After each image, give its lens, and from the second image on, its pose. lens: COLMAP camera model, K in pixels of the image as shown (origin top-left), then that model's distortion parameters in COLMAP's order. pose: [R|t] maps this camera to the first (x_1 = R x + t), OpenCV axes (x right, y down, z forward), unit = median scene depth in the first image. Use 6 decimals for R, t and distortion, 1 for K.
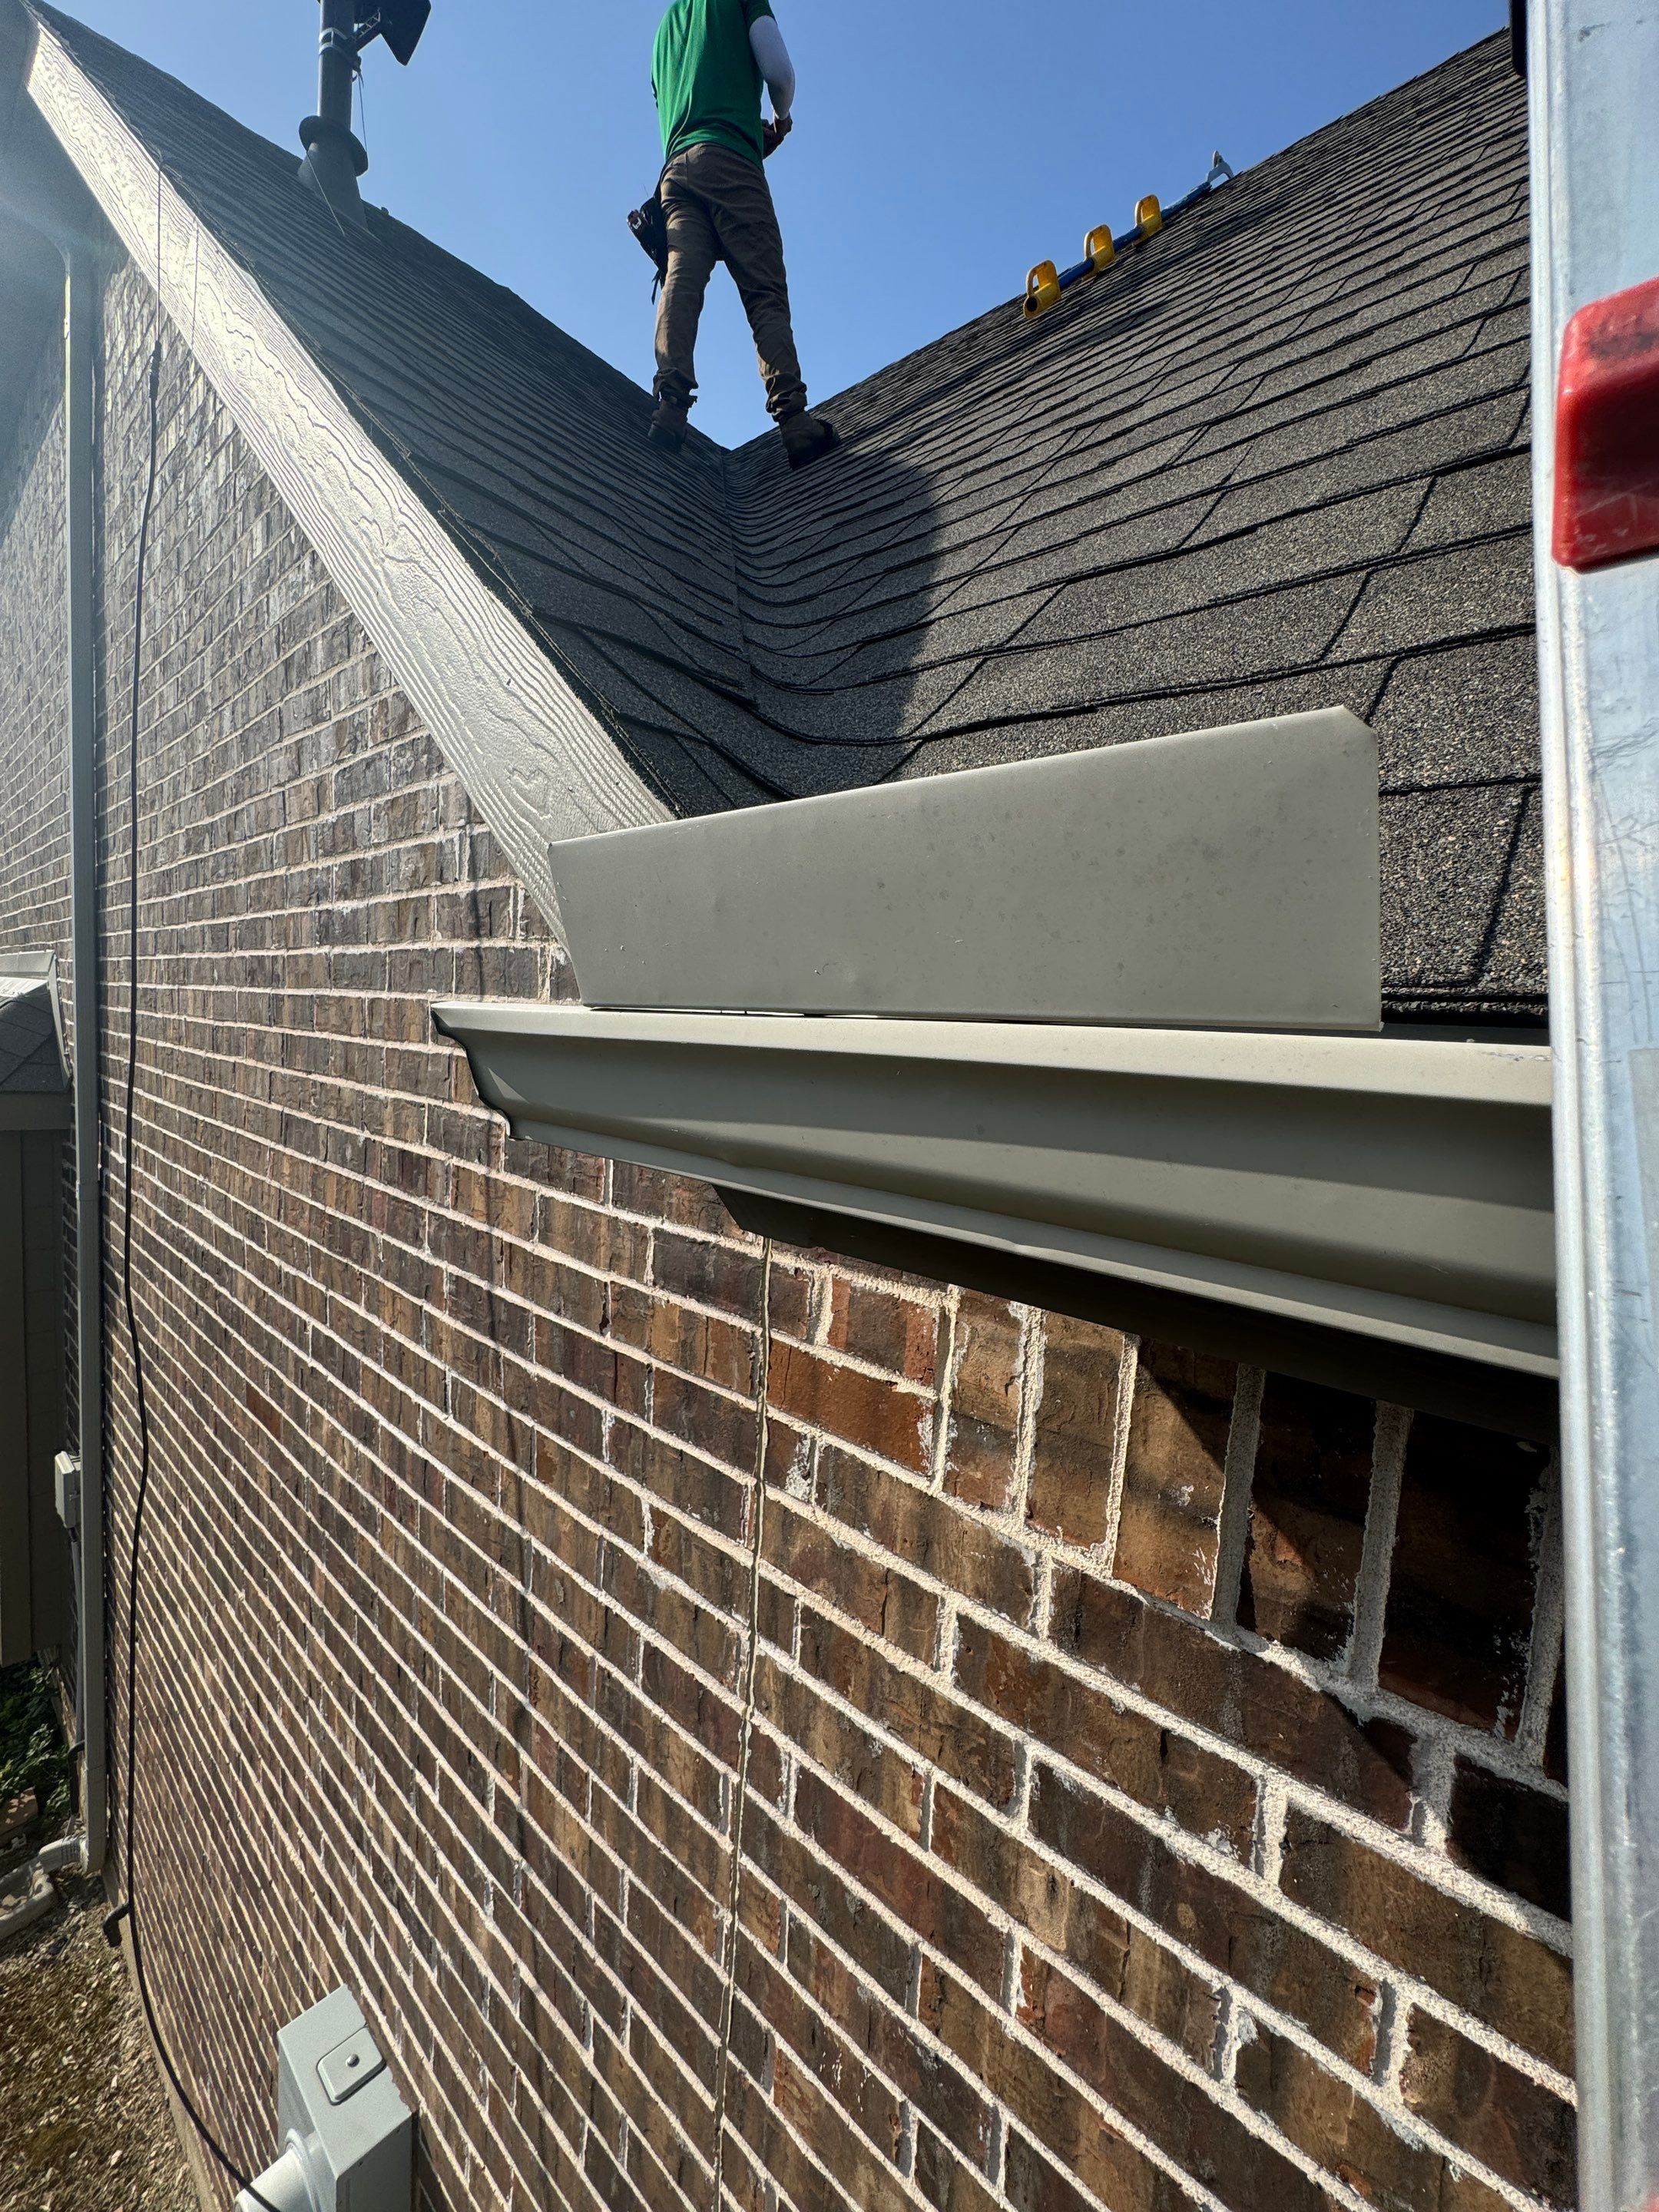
lens RADIAL K [[869.2, 0, 830.2], [0, 869.2, 1099.7], [0, 0, 1]] dist [-0.004643, 0.000461]
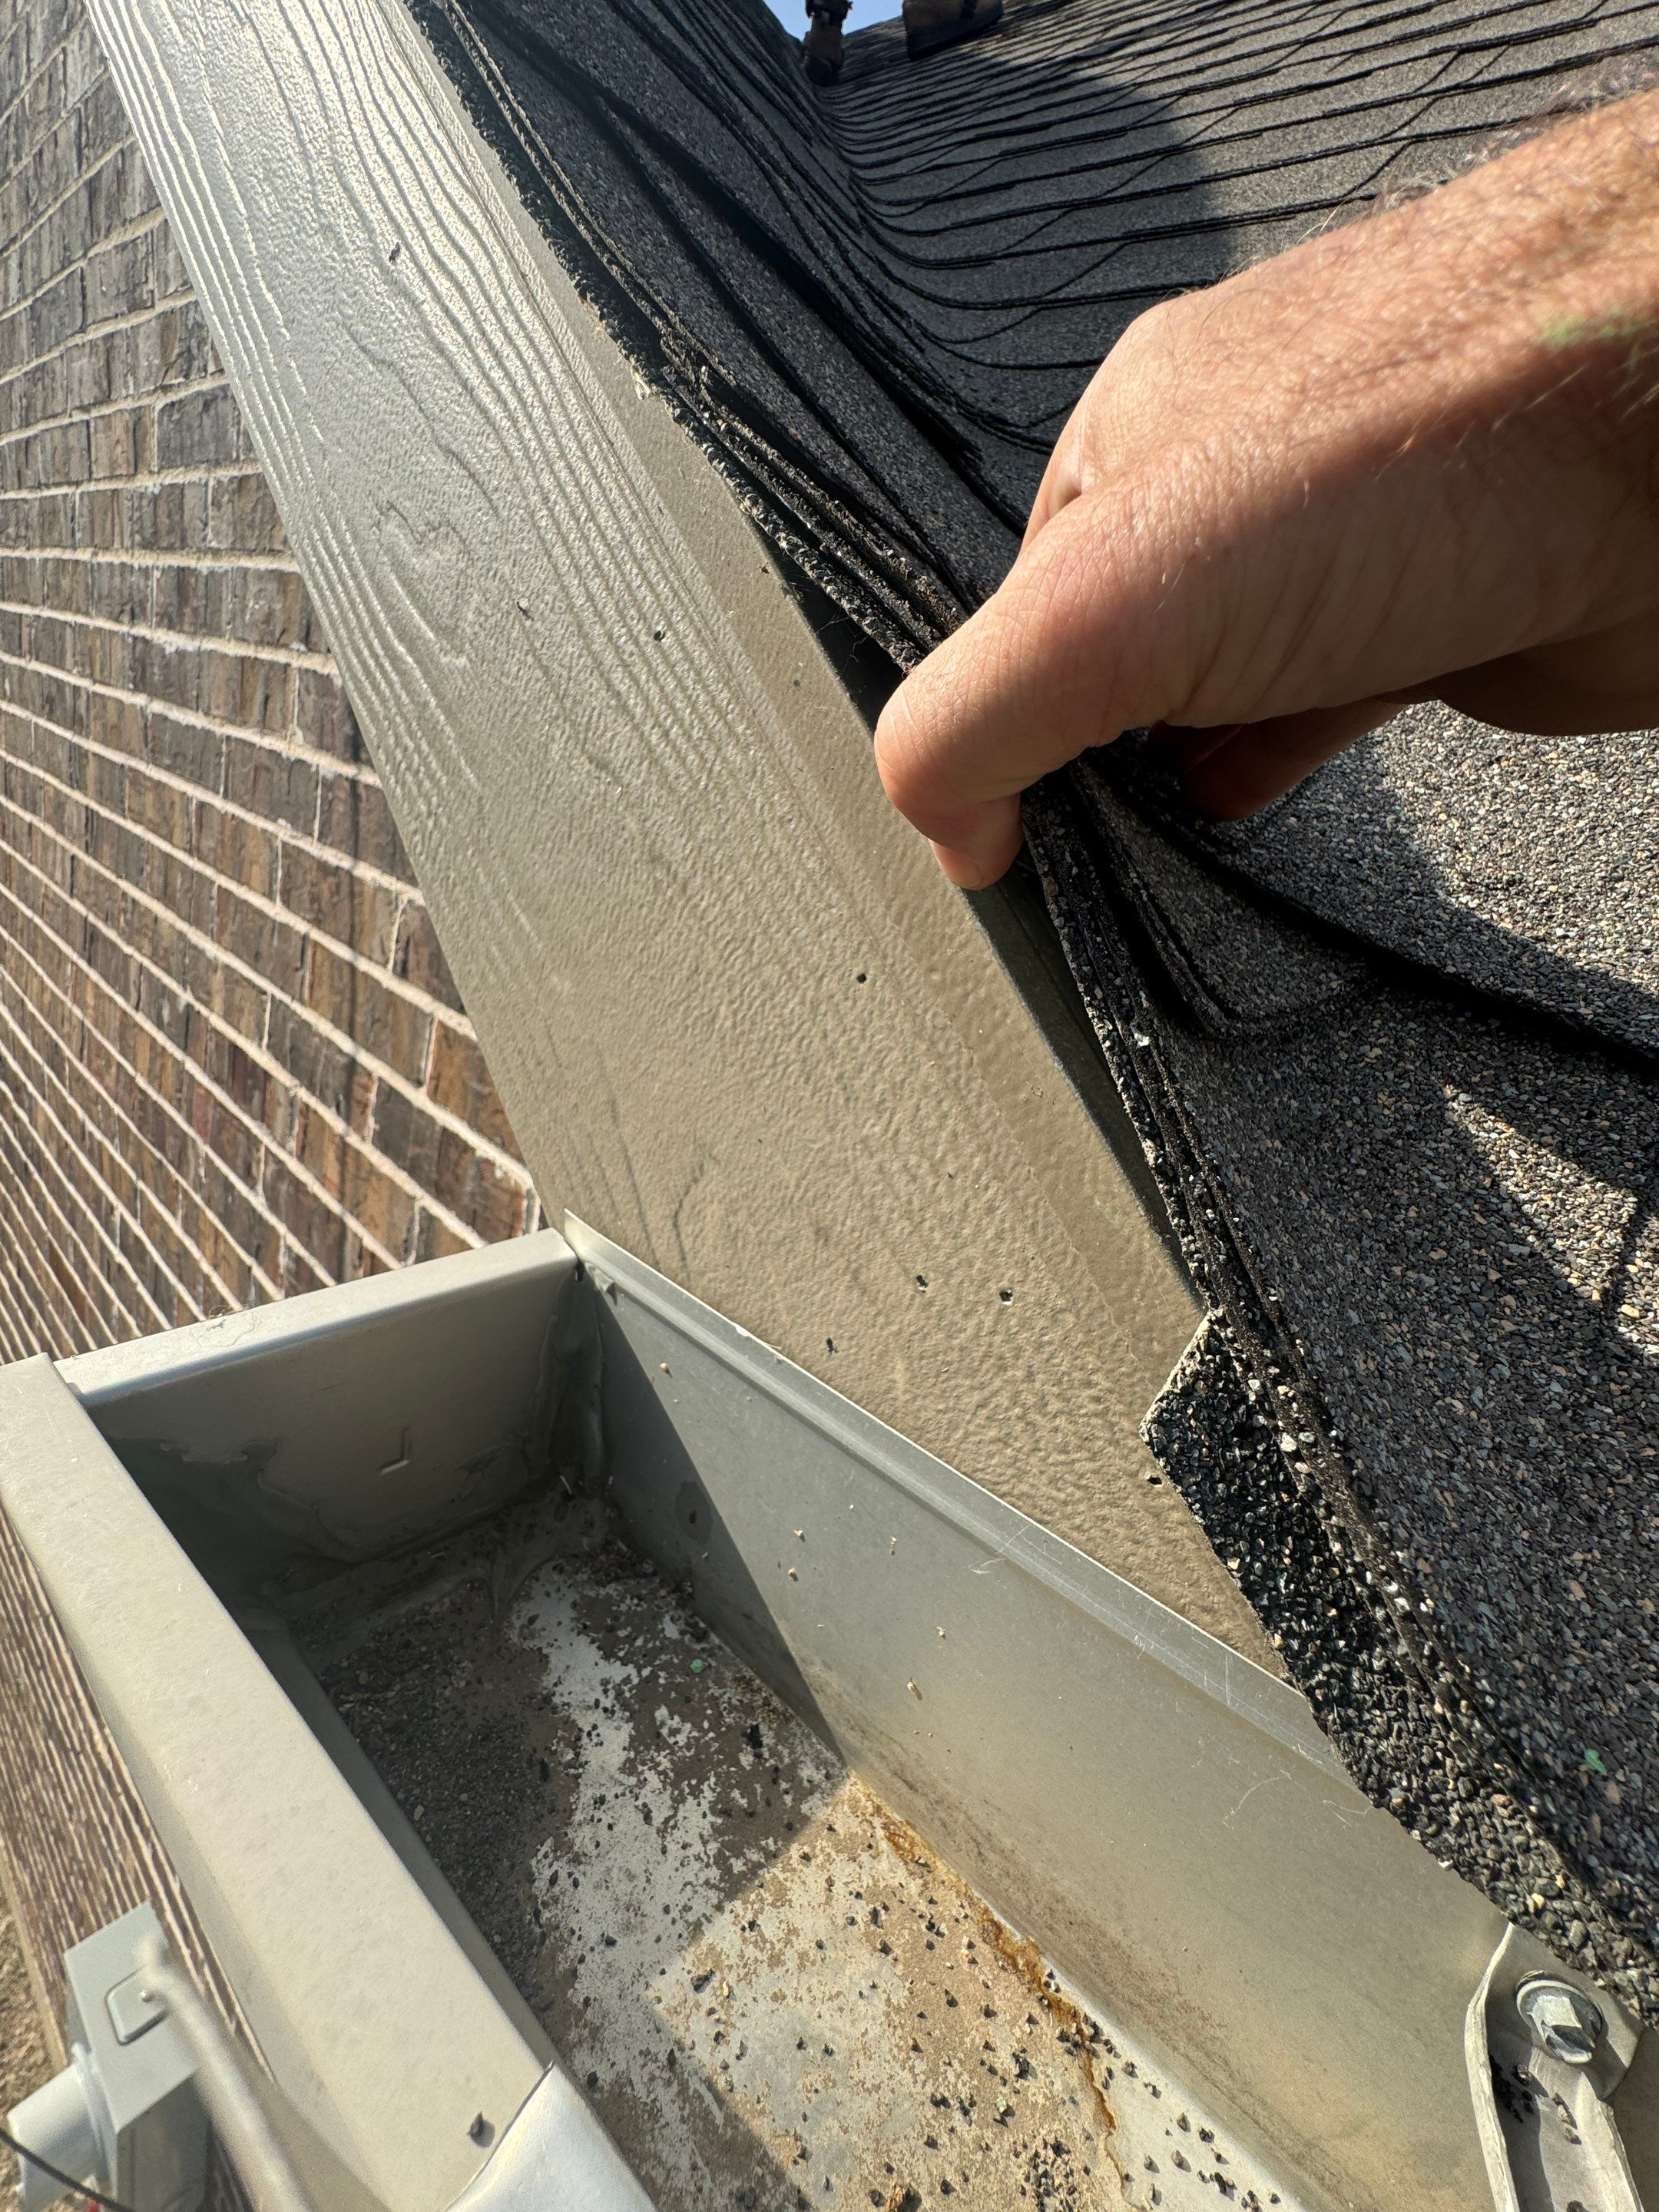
lens RADIAL K [[881.1, 0, 828.4], [0, 881.1, 1100.6], [0, 0, 1]] dist [-0.006891, 0.000428]
pose [[0.982876, 0.161261, 0.089164, -0.077333], [-0.176630, 0.962371, 0.206504, -0.116171], [-0.052508, -0.218717, 0.974375, 0.263630]]
